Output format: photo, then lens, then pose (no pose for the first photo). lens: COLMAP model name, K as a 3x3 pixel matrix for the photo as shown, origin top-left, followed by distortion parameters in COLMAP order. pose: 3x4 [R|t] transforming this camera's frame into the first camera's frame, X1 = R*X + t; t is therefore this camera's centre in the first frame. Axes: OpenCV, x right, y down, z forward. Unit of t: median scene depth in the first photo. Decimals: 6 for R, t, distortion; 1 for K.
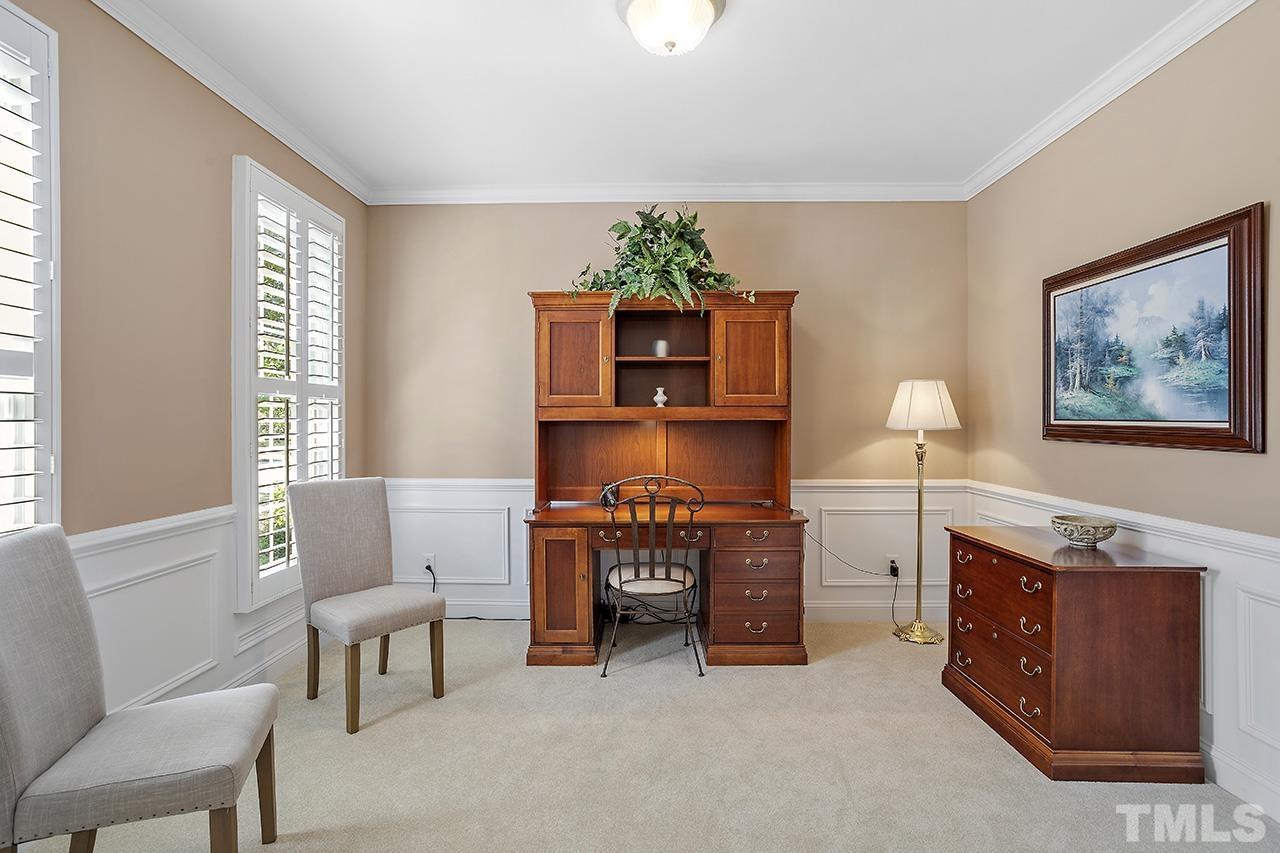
lens RADIAL K [[613.9, 0, 647.9], [0, 613.9, 422.8], [0, 0, 1]] dist [-0.060291, 0.042444]
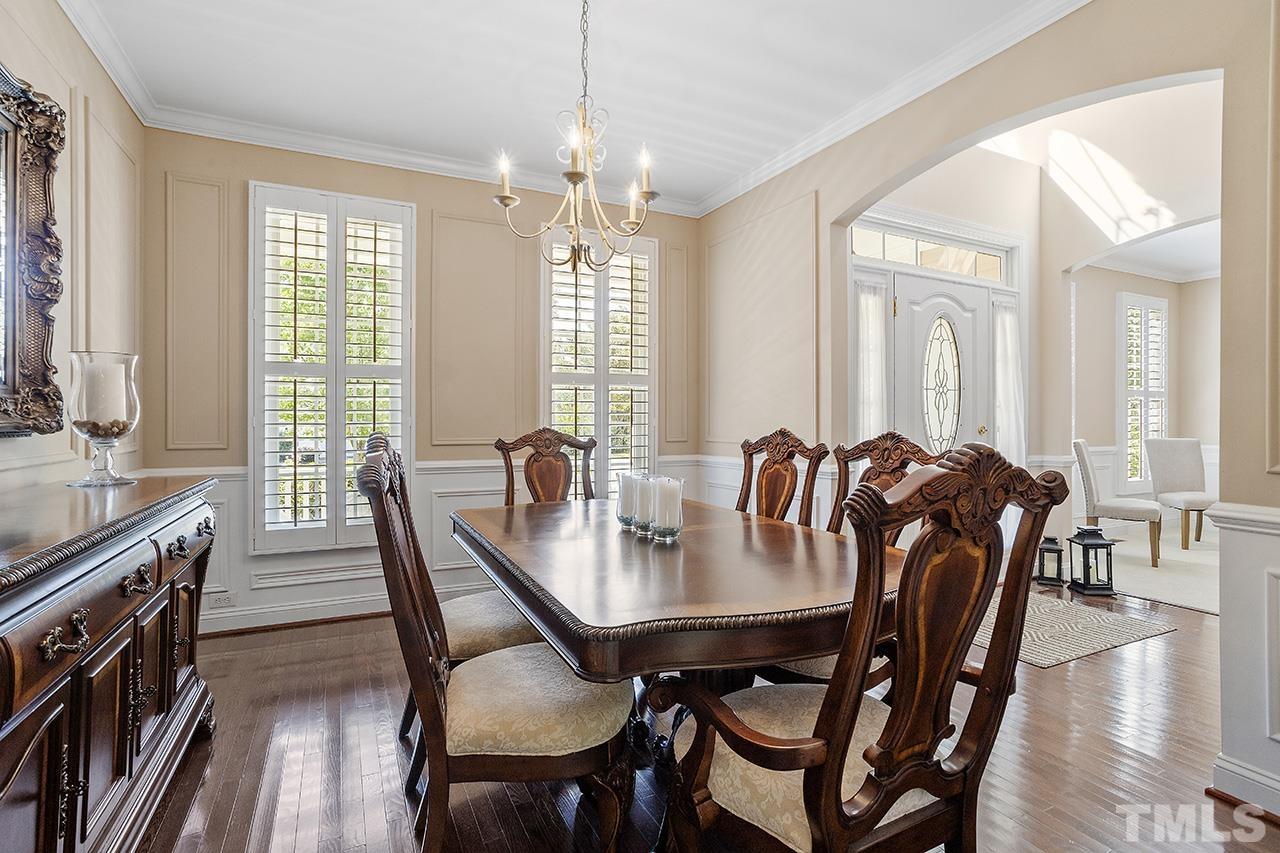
lens RADIAL K [[613.9, 0, 647.9], [0, 613.9, 422.8], [0, 0, 1]] dist [-0.060291, 0.042444]
pose [[0.452046, 0.003002, -0.891989, 0.496584], [-0.002014, 0.999995, 0.002345, 0.041929], [0.891992, 0.000737, 0.452050, -1.478545]]
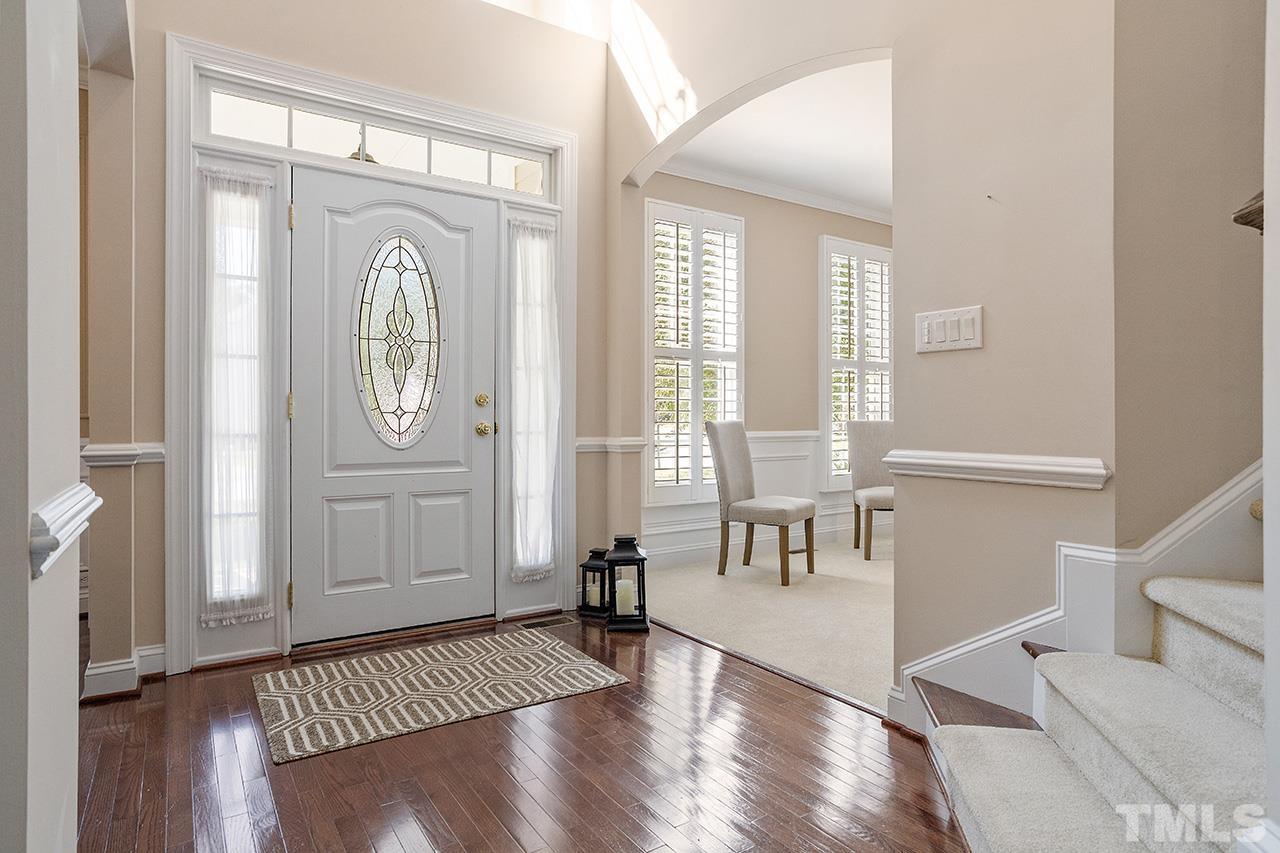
lens RADIAL K [[716.0, 0, 644.5], [0, 716.0, 413.7], [0, 0, 1]] dist [-0.024082, 0.000204]
pose [[0.560591, -0.000014, -0.828093, 0.717759], [-0.003698, 0.999990, -0.002520, 0.085766], [0.828085, 0.004475, 0.560585, -0.572665]]
